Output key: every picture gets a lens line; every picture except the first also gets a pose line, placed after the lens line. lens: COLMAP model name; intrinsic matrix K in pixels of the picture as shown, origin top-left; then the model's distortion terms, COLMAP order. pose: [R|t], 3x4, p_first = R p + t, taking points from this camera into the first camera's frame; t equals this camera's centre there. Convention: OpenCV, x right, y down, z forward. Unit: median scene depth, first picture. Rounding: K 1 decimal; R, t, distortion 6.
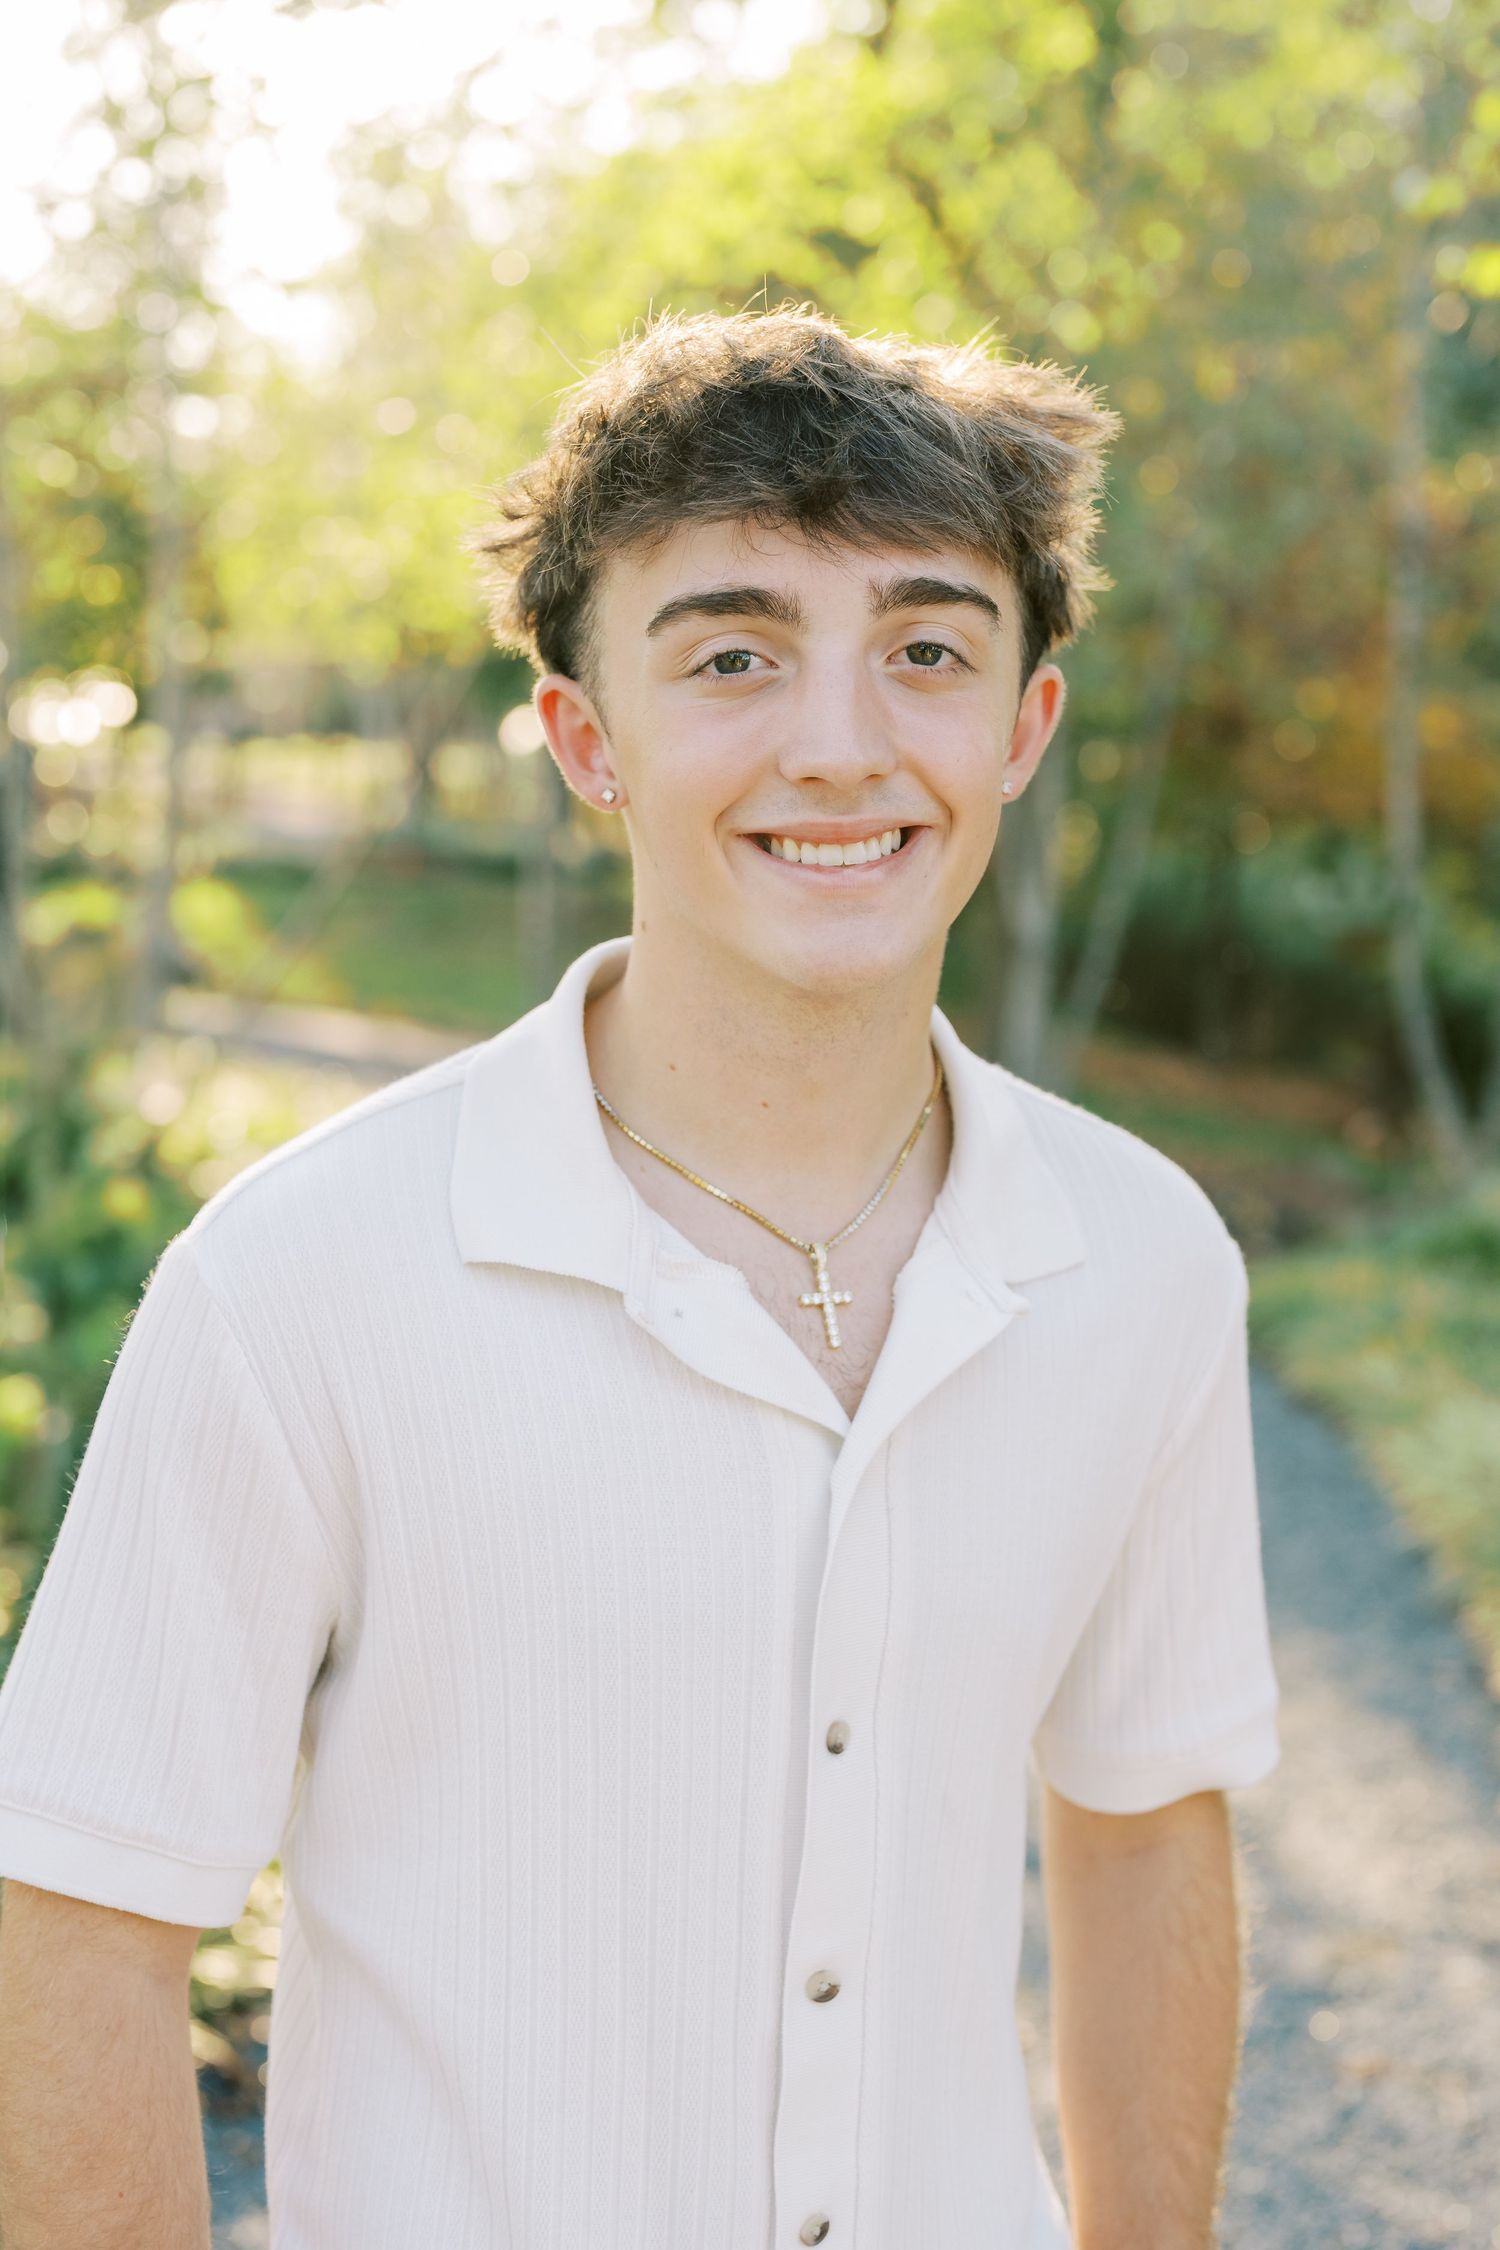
lens RADIAL K [[3189.1, 0, 745.7], [0, 3189.1, 1116.3], [0, 0, 1]] dist [0.010600, 0.049227]
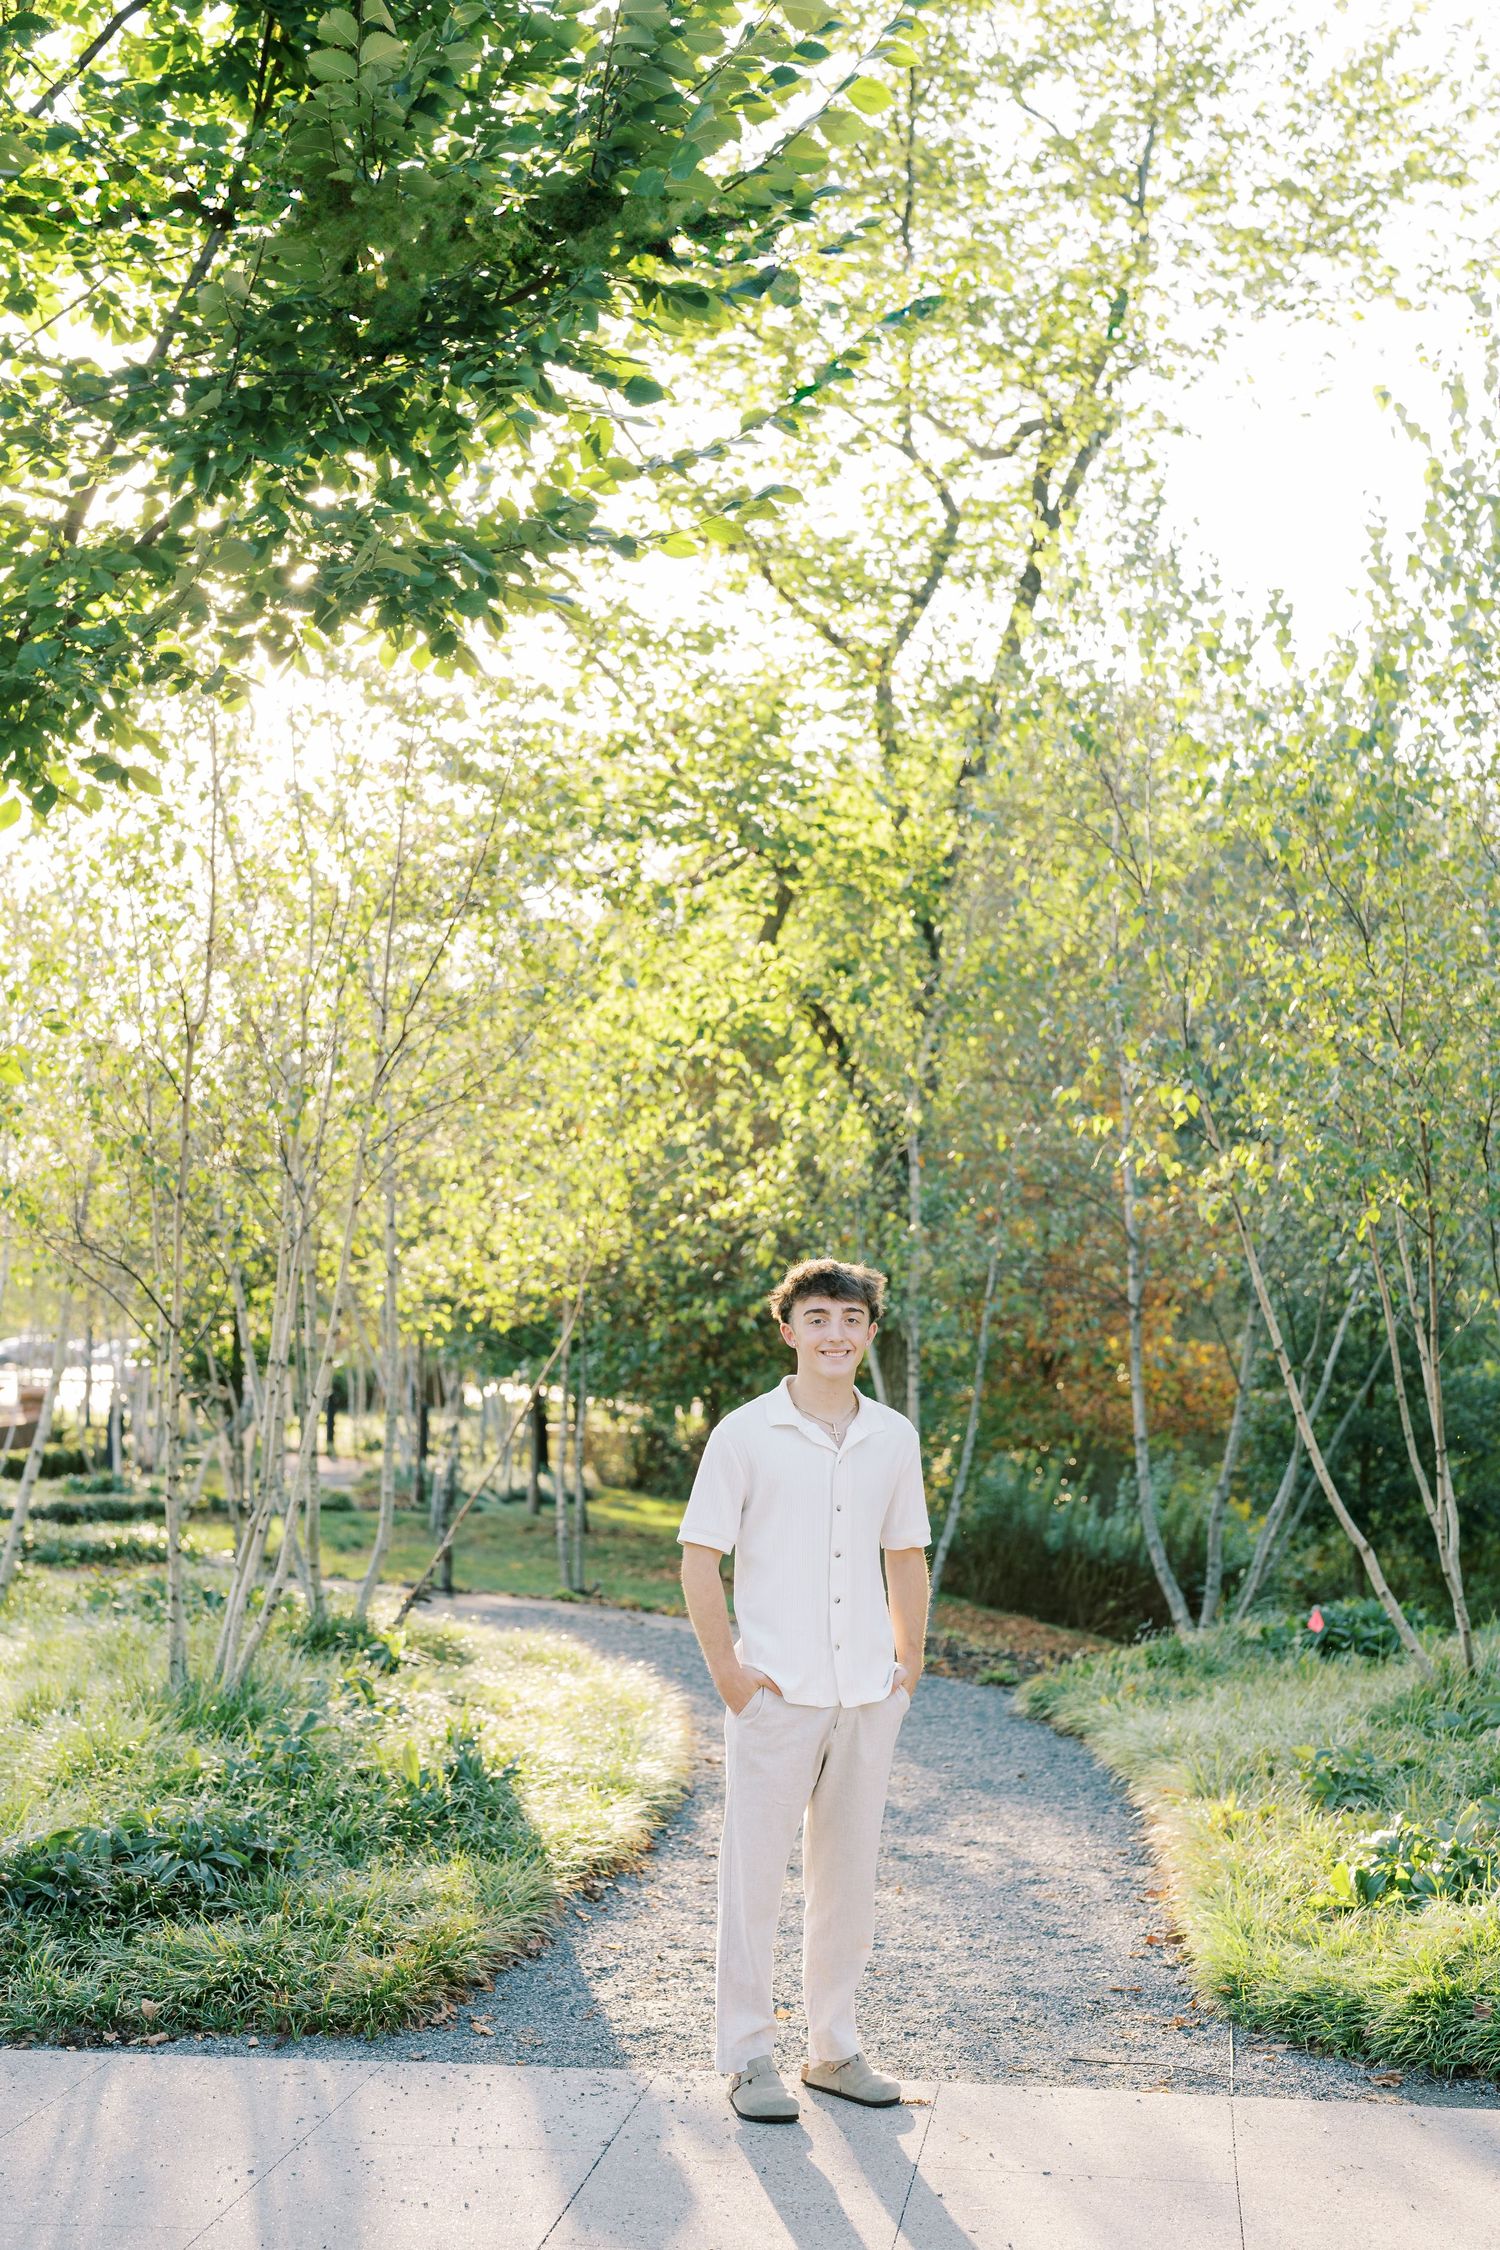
lens RADIAL K [[3189.1, 0, 745.7], [0, 3189.1, 1116.3], [0, 0, 1]] dist [0.010600, 0.049227]
pose [[0.998916, -0.028709, 0.036648, -0.072144], [0.035755, 0.977254, -0.209037, 0.149377], [-0.029813, 0.210121, 0.977221, -1.007511]]
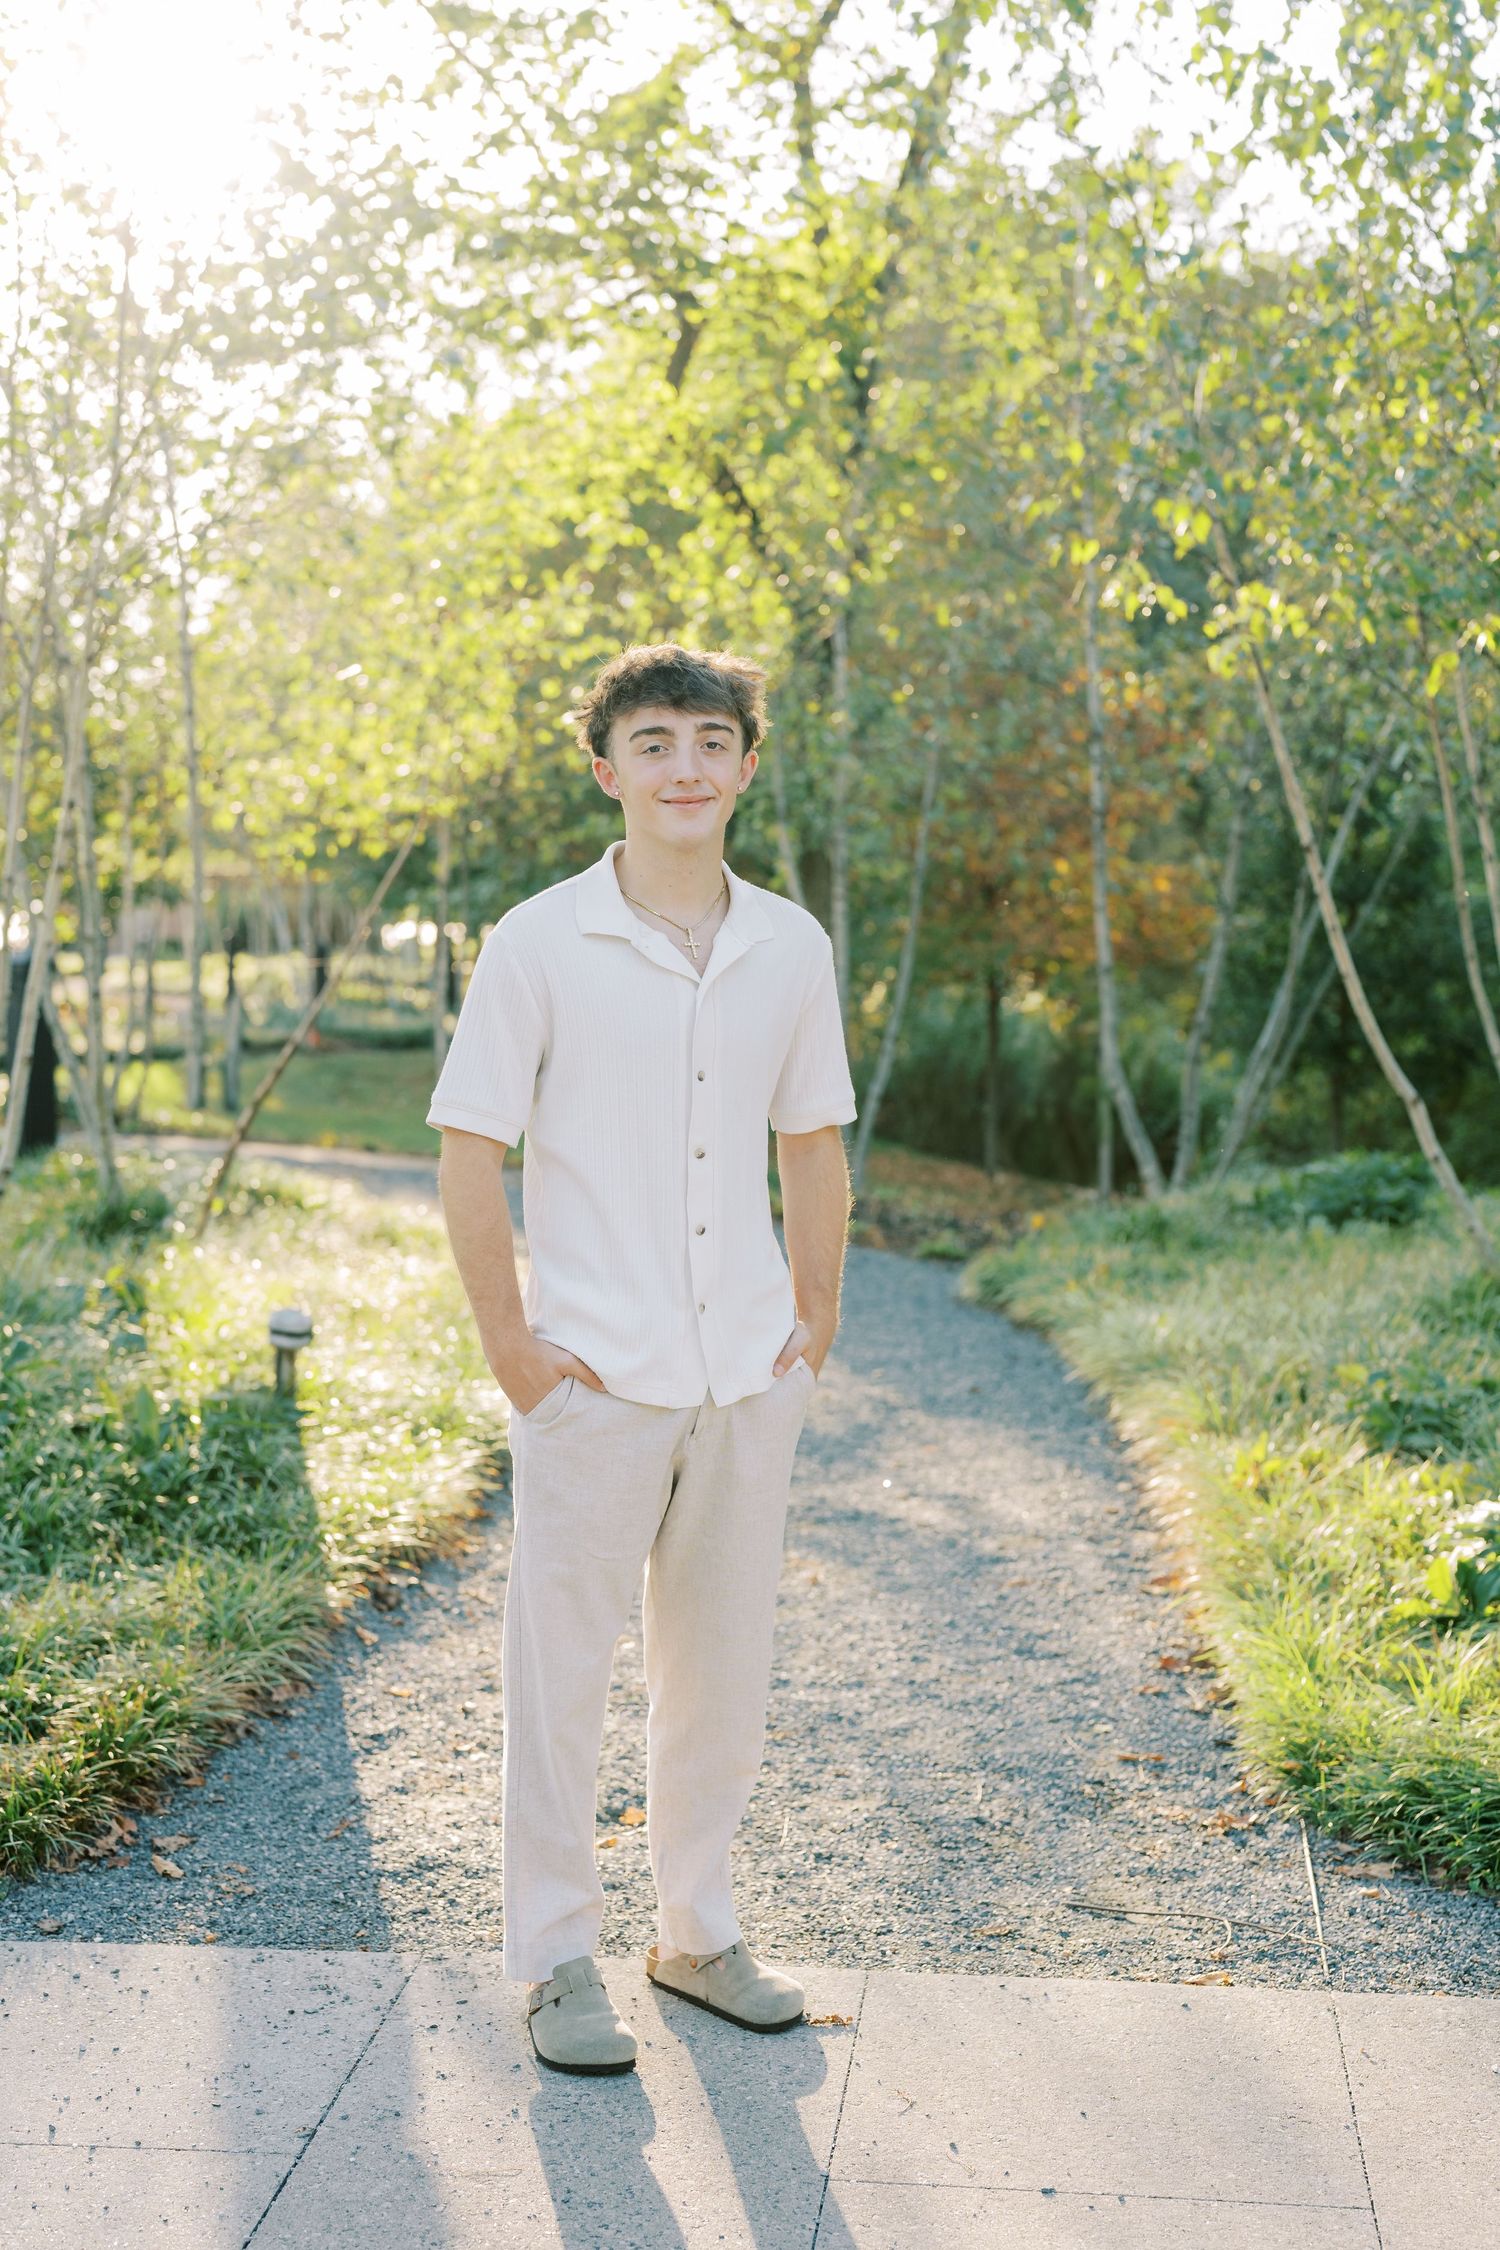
lens RADIAL K [[3108.8, 0, 743.8], [0, 3108.8, 1126.6], [0, 0, 1]] dist [0.014945, 0.006733]
pose [[0.997688, -0.045579, 0.050402, -0.019898], [0.048673, 0.996892, -0.061954, 0.097691], [-0.047422, 0.064264, 0.996806, -0.474994]]
